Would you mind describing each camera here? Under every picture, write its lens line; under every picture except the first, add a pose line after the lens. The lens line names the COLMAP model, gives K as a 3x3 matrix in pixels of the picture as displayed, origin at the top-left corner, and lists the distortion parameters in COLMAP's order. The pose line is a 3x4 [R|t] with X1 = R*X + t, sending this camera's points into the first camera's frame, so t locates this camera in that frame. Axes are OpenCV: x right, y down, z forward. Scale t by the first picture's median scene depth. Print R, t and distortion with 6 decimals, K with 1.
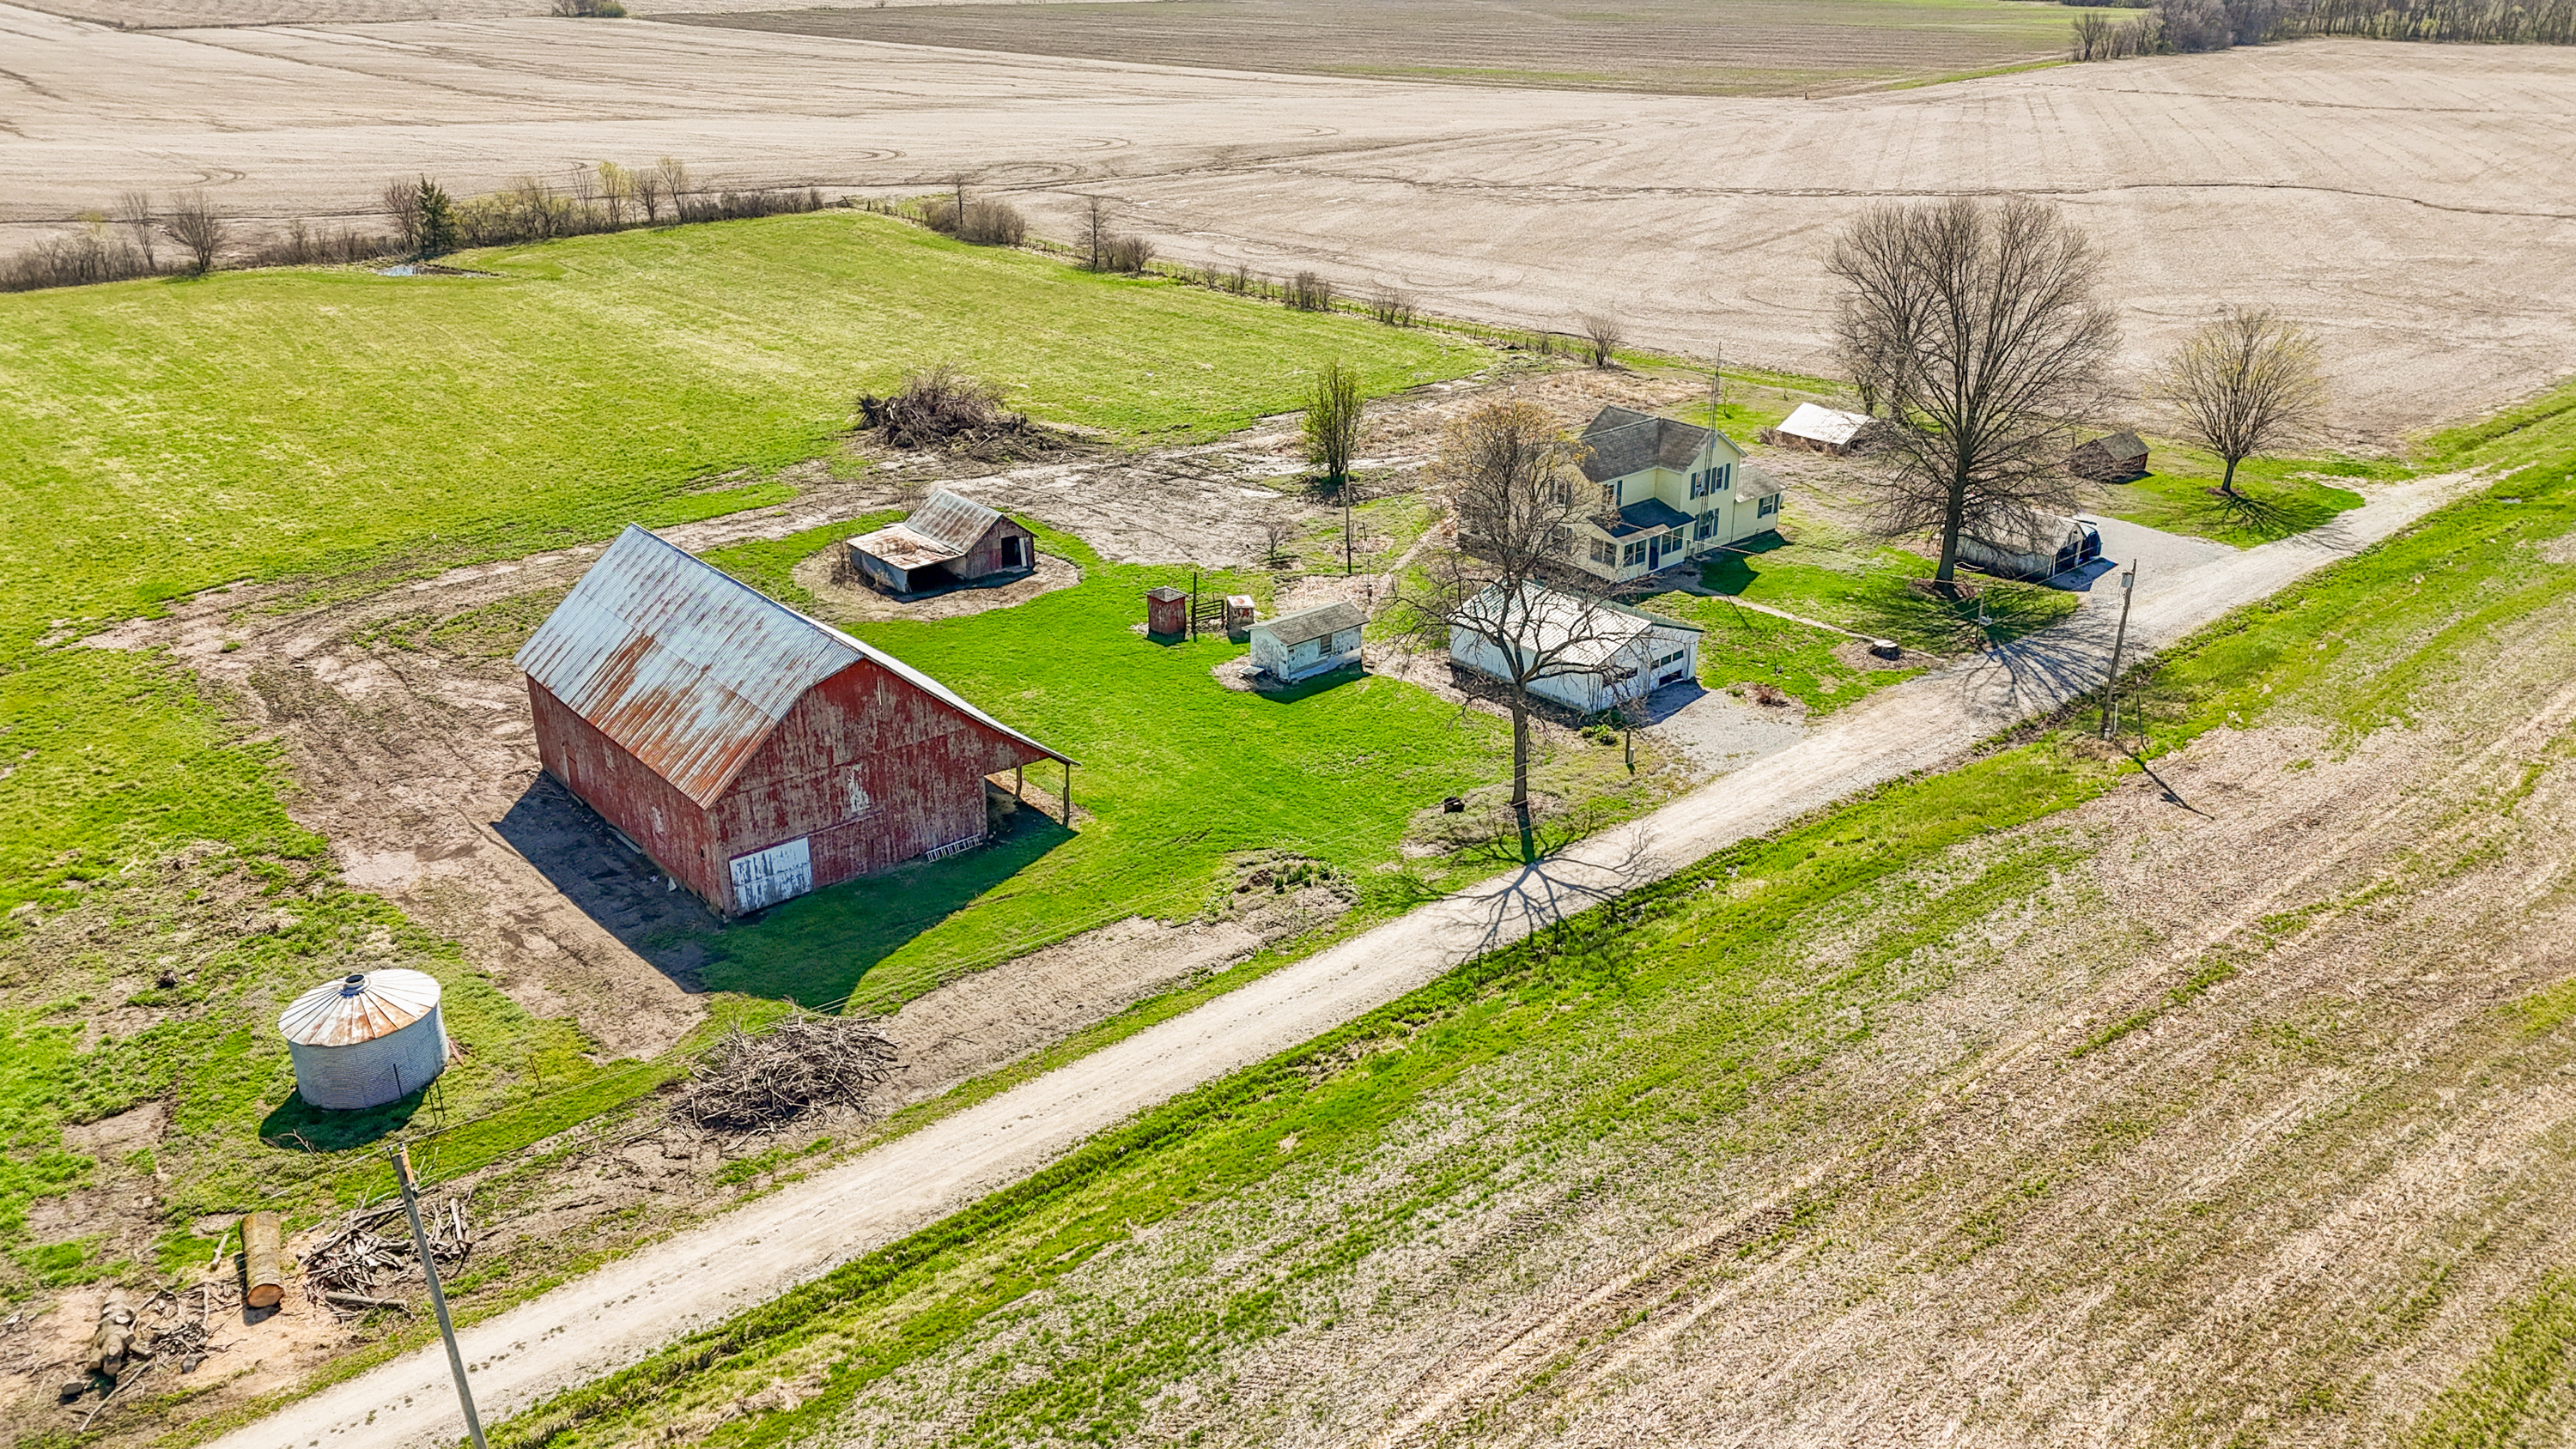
lens RADIAL K [[1884.4, 0, 1289.6], [0, 1884.4, 717.8], [0, 0, 1]] dist [0.090750, -0.090594]
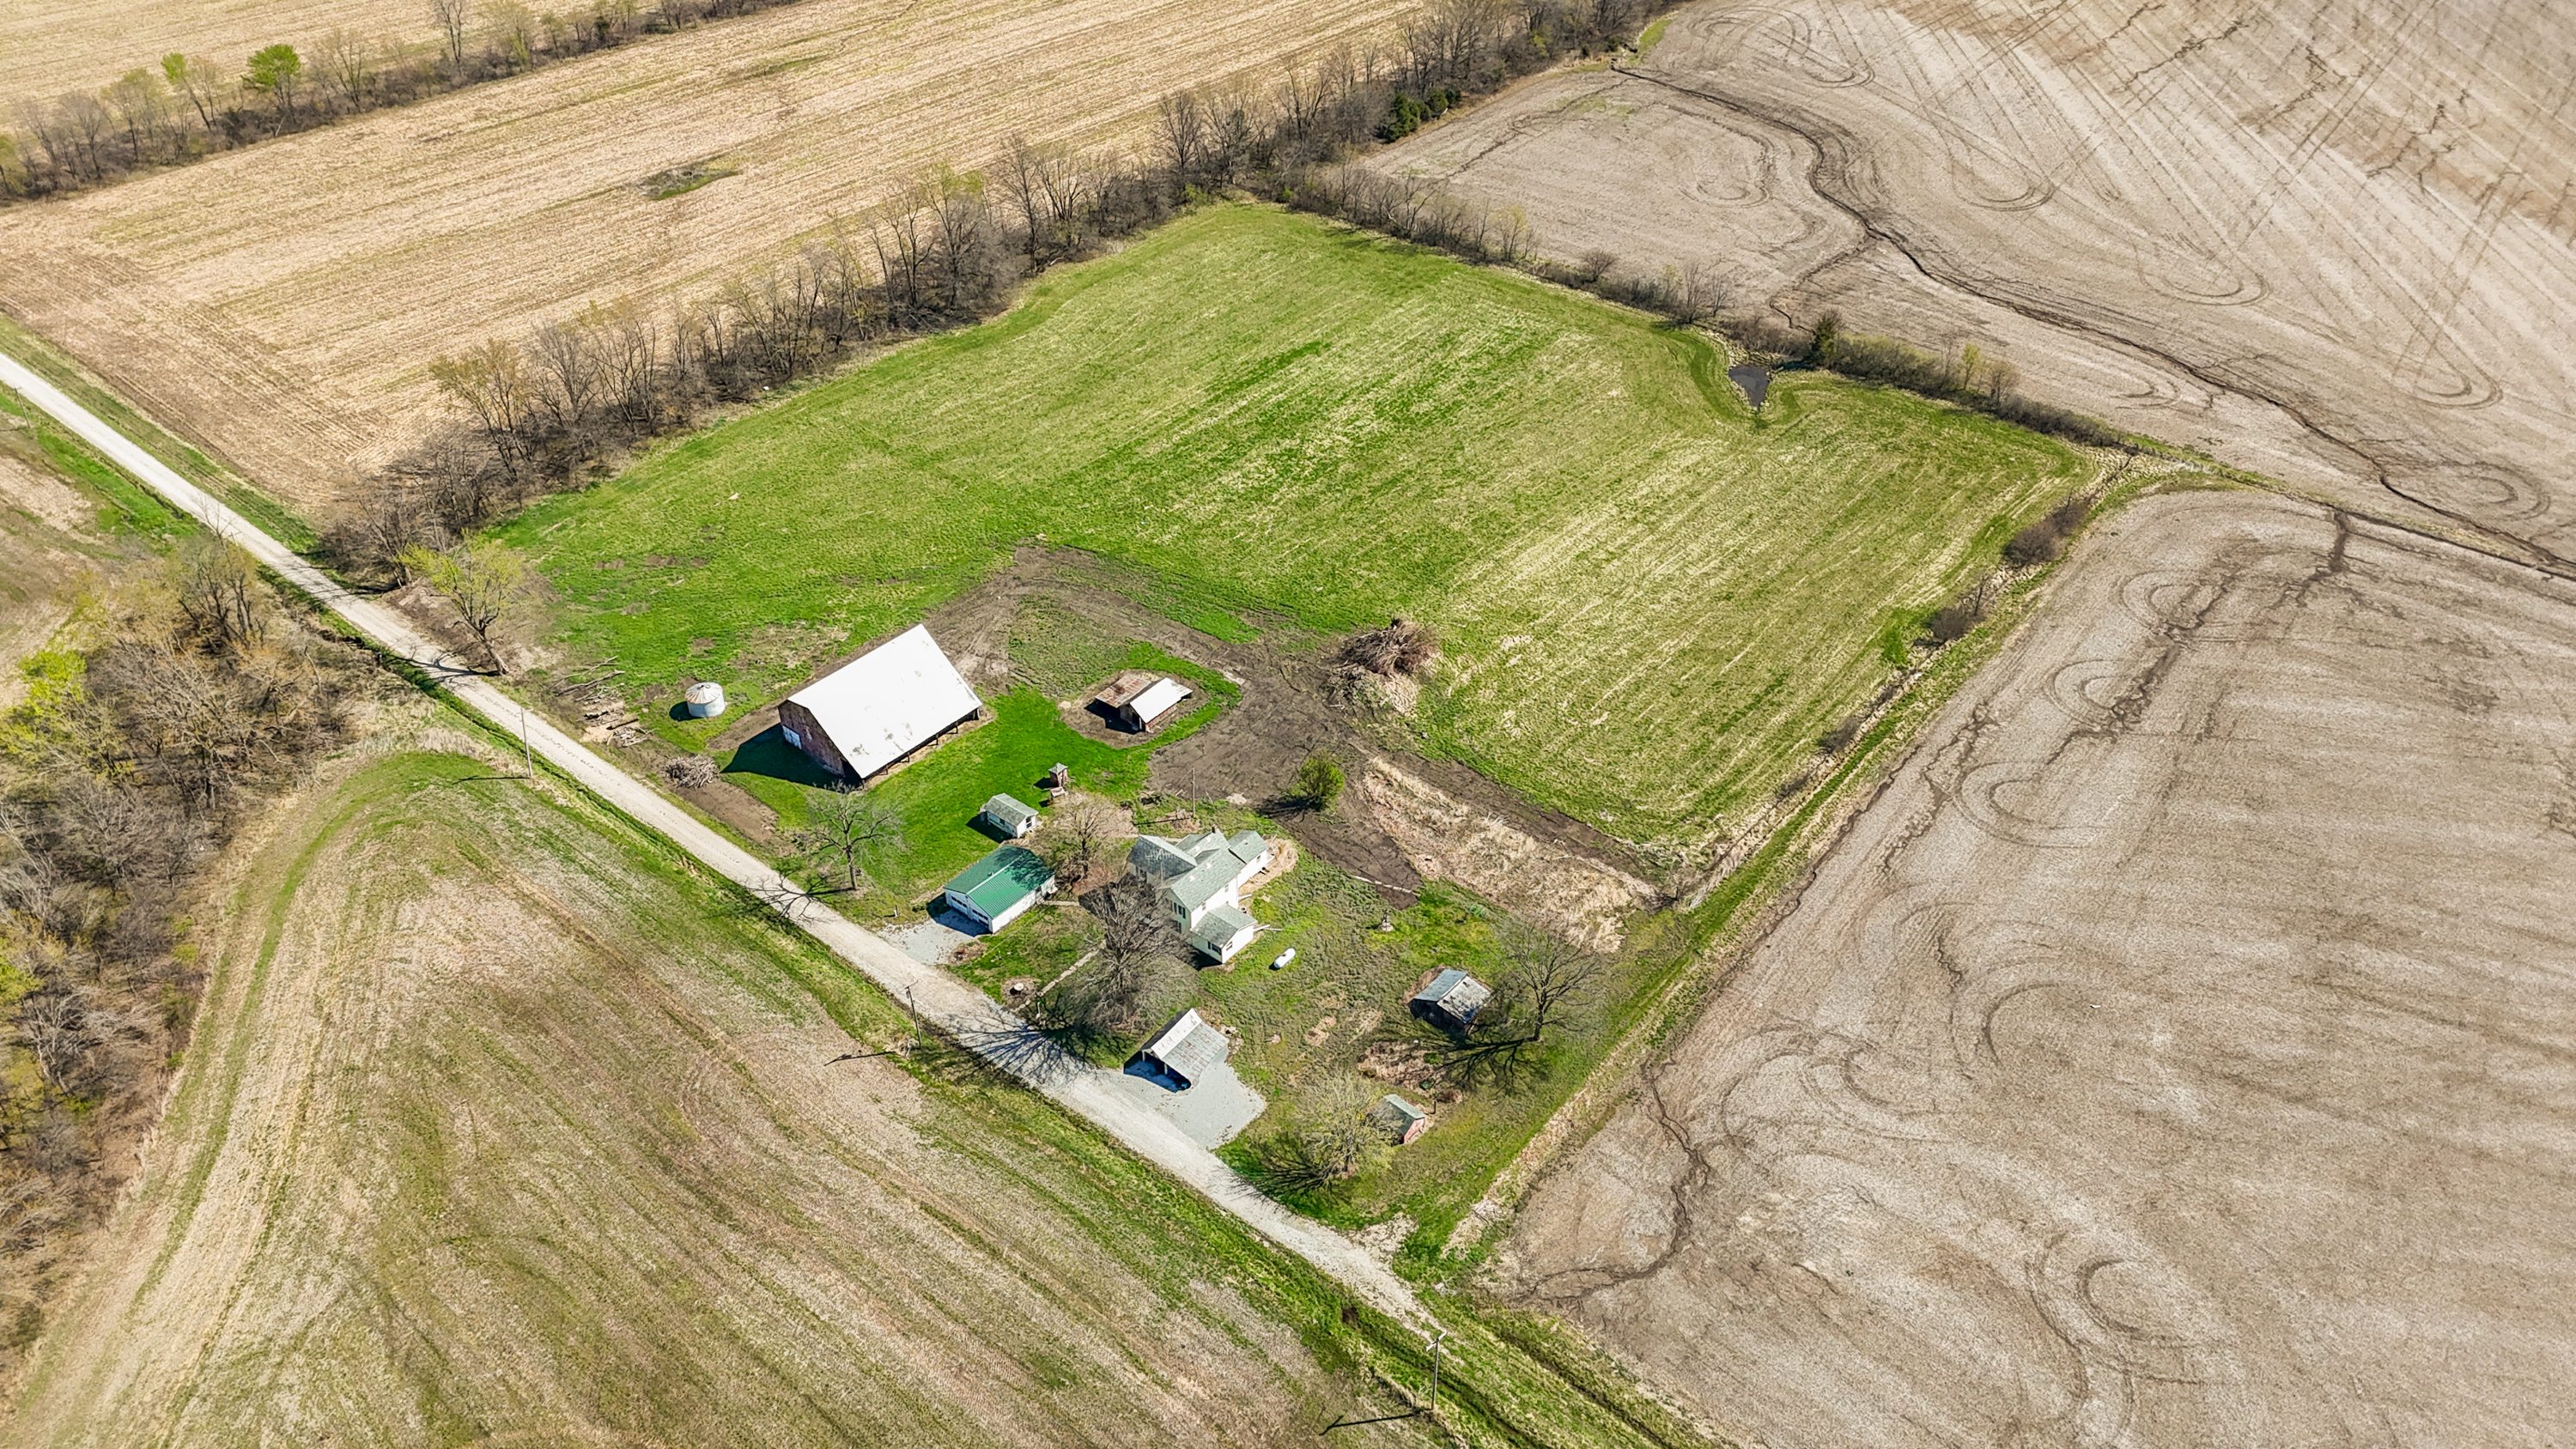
lens RADIAL K [[1884.4, 0, 1289.6], [0, 1884.4, 717.8], [0, 0, 1]] dist [0.090750, -0.090594]
pose [[0.181332, 0.585725, -0.789965, 1.968539], [-0.379952, 0.782633, 0.493074, -1.514334], [0.907059, 0.210739, 0.364464, 0.465041]]
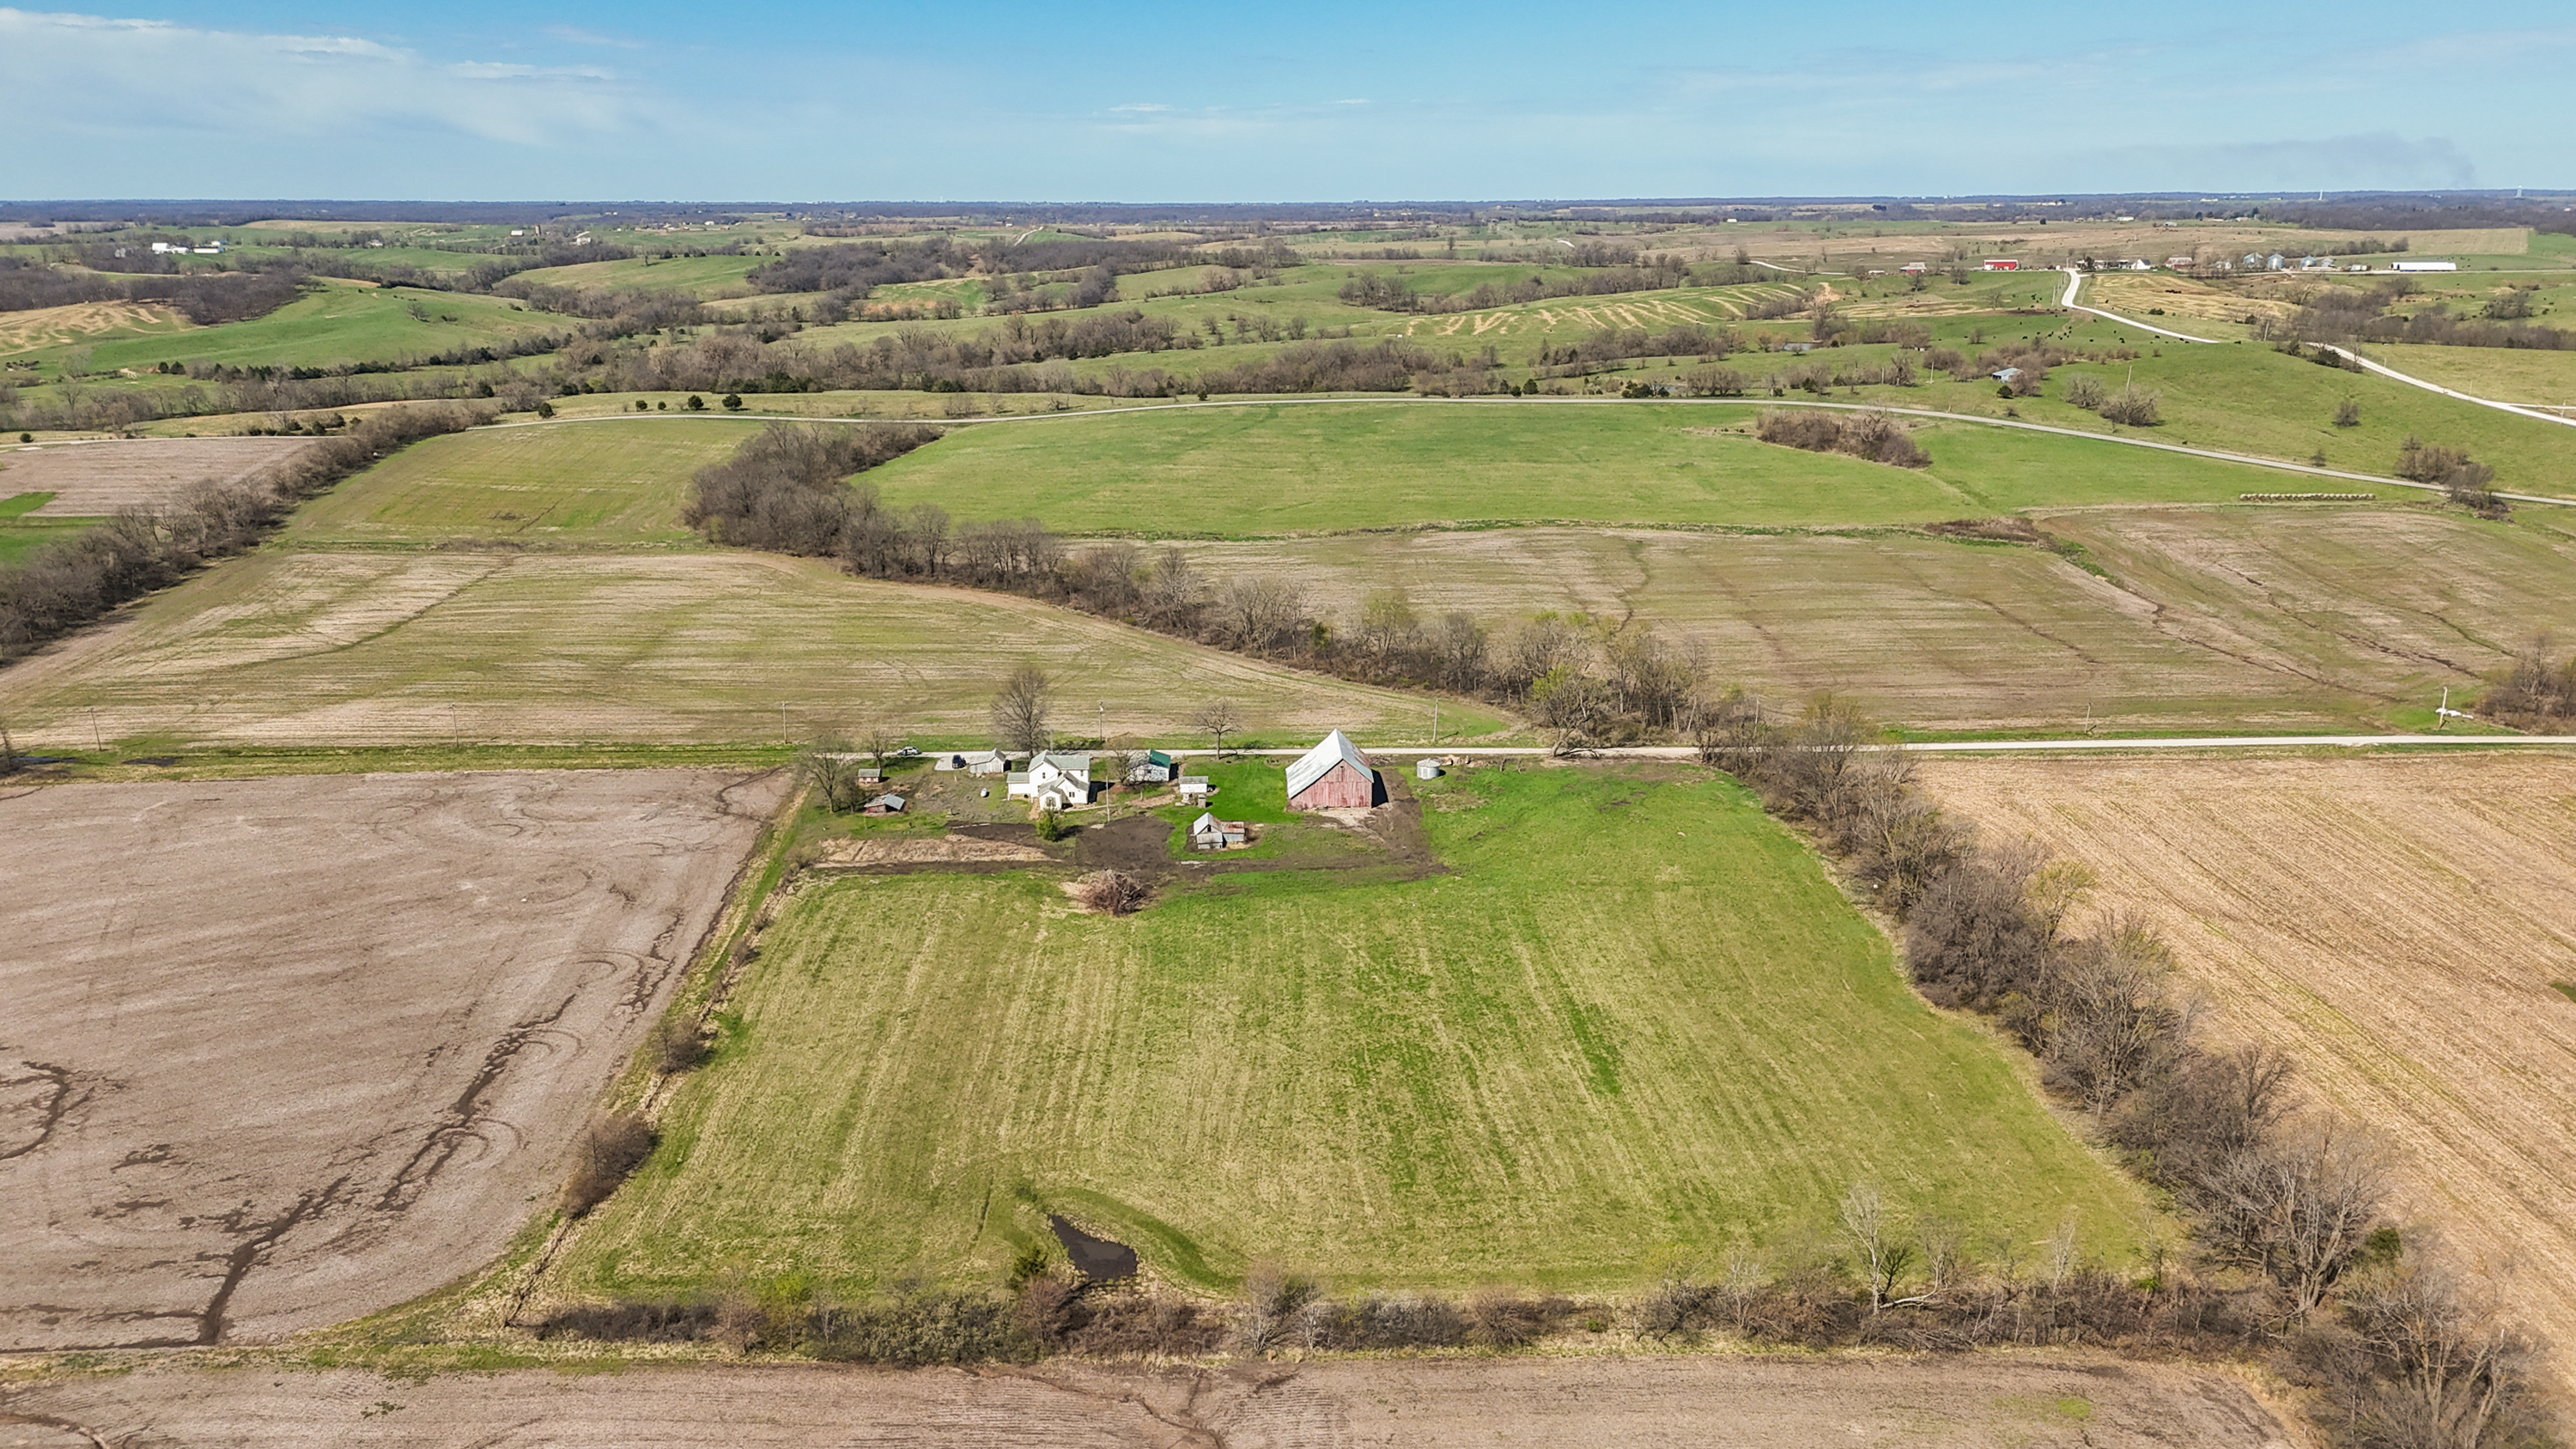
lens RADIAL K [[1931.0, 0, 1288.0], [0, 1931.0, 724.5], [0, 0, 1]] dist [0.112504, -0.160800]
pose [[-0.786551, -0.159599, 0.596545, -2.640078], [0.243593, 0.807501, 0.537219, -2.356669], [-0.567451, 0.567864, -0.596264, 3.382039]]
